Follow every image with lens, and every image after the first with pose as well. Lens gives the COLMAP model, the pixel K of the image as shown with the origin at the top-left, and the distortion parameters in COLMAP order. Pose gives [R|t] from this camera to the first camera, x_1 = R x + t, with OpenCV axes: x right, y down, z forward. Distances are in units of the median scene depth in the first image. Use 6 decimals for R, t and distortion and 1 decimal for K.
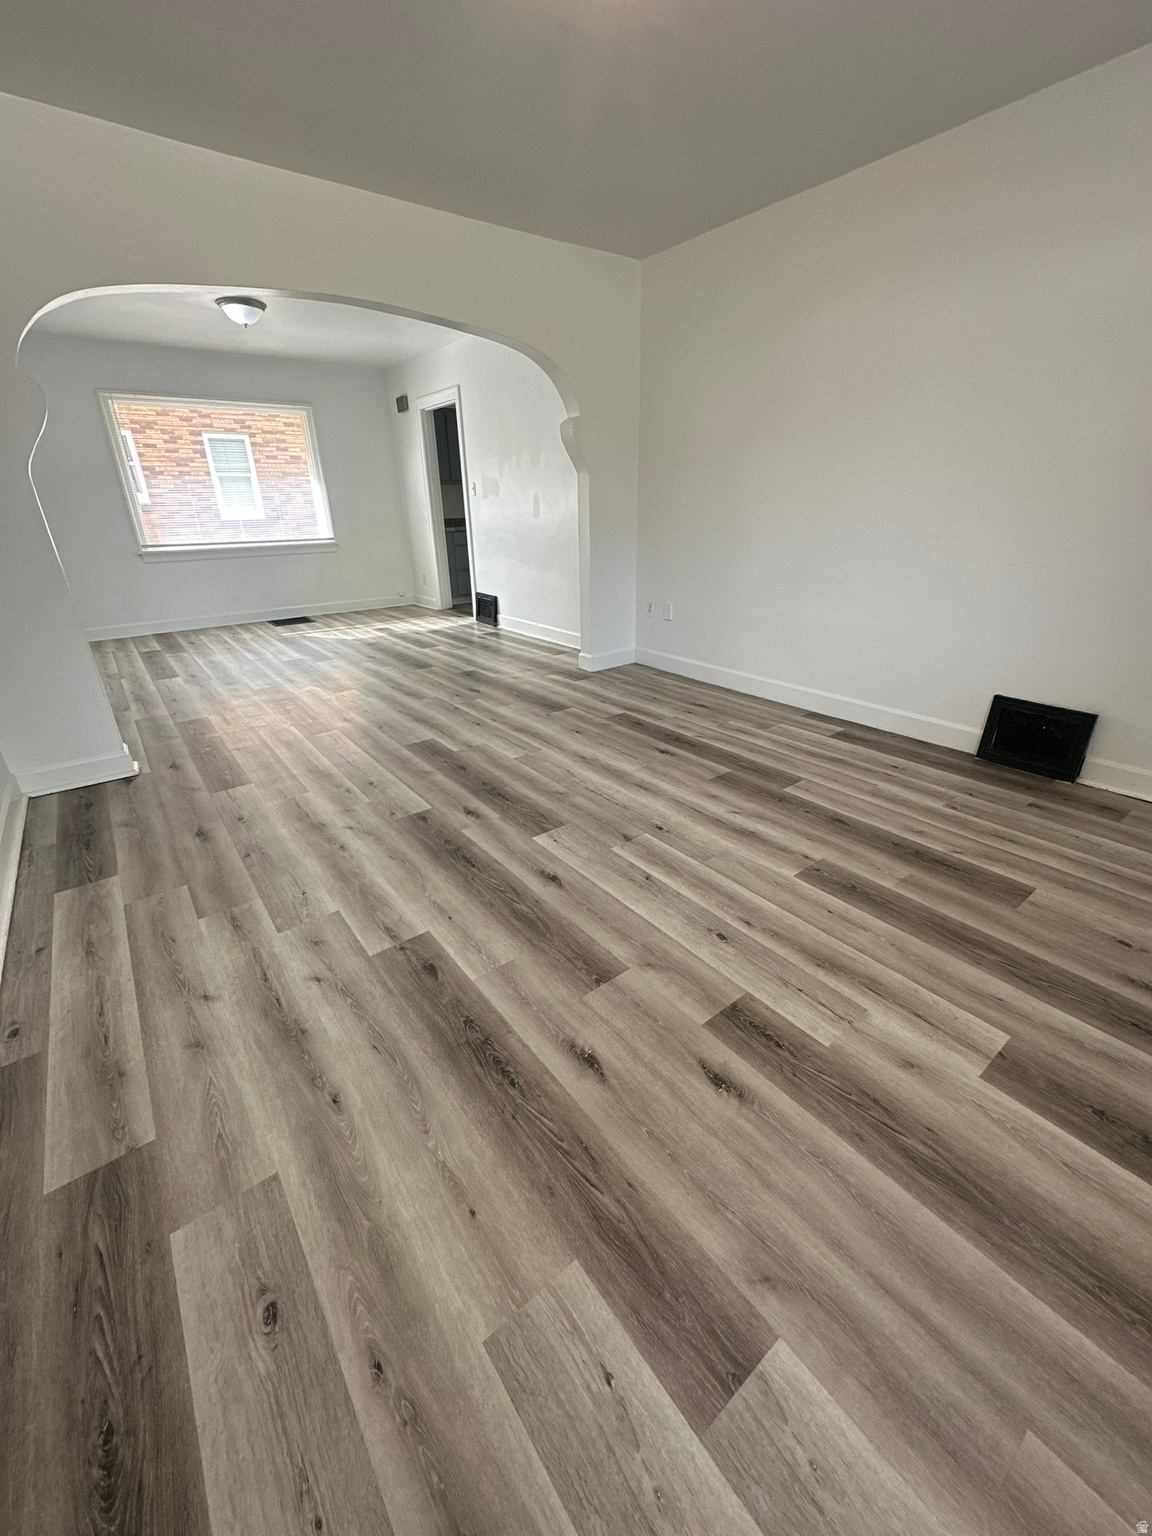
lens RADIAL K [[607.6, 0, 576.0], [0, 607.6, 768.0], [0, 0, 1]] dist [-0.000807, 0.000054]
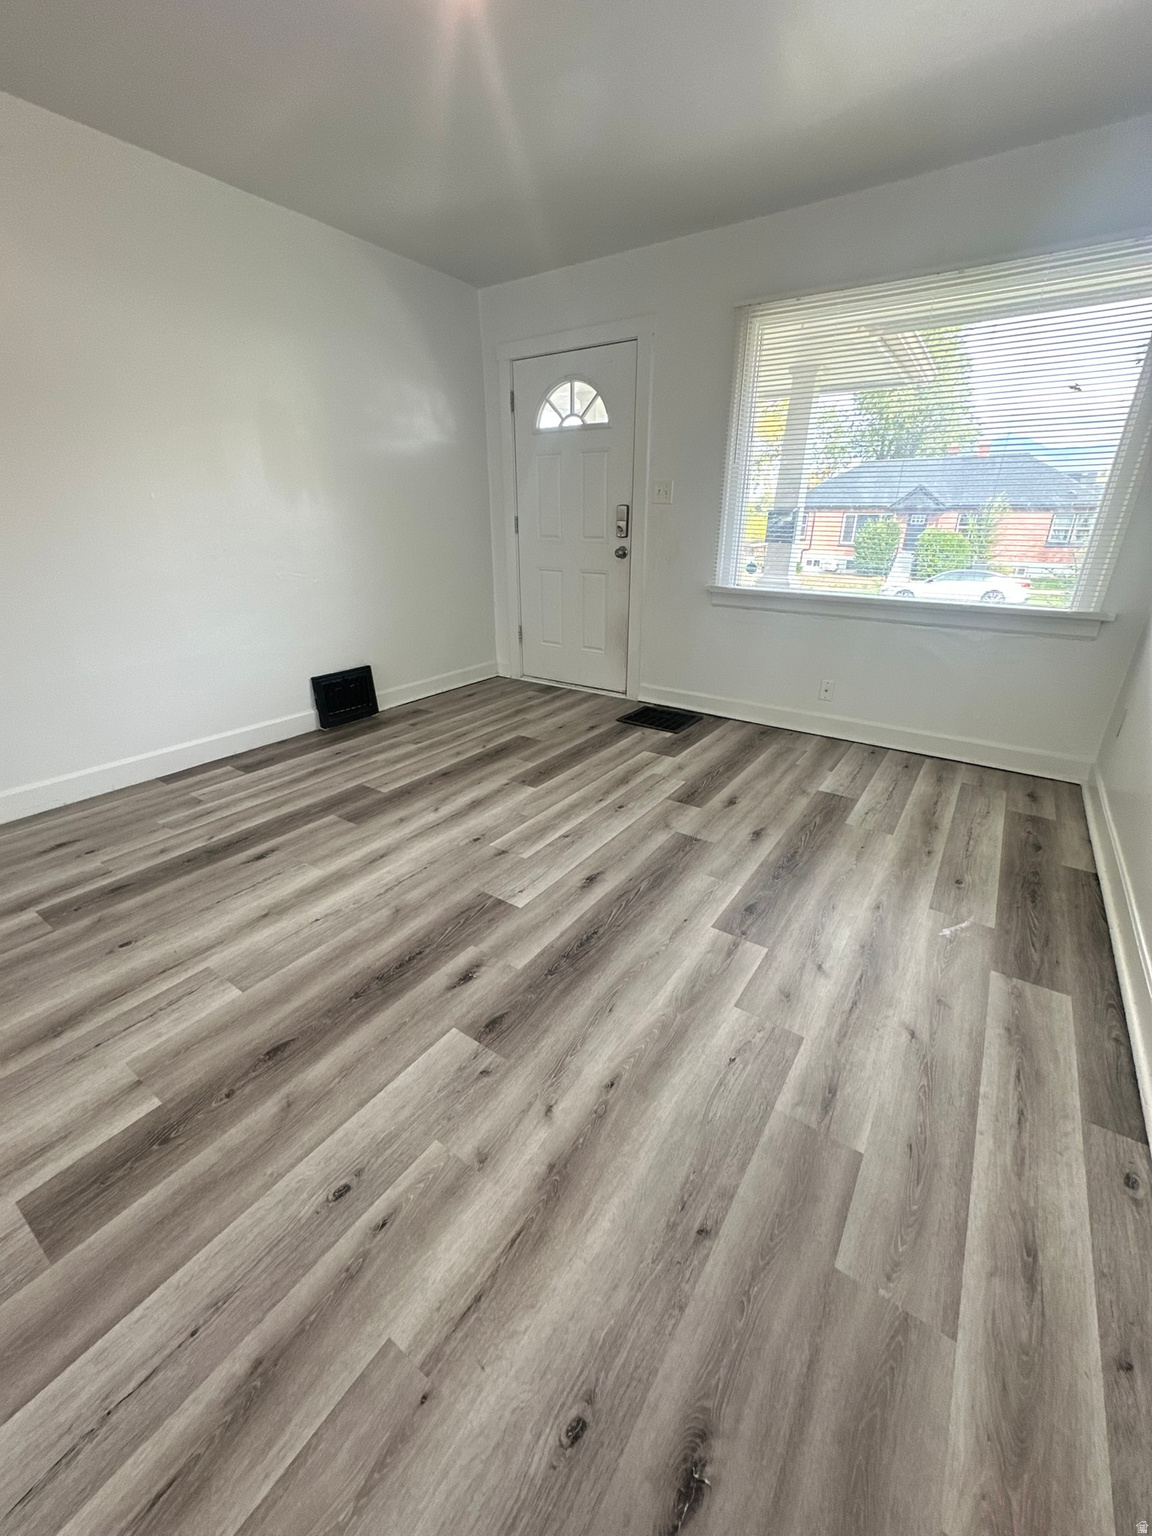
lens RADIAL K [[607.6, 0, 576.0], [0, 607.6, 768.0], [0, 0, 1]] dist [-0.000807, 0.000054]
pose [[-0.303428, -0.346647, 0.887563, -0.784141], [0.388021, 0.805795, 0.447363, -0.392873], [-0.870271, 0.480135, -0.109994, 0.934273]]
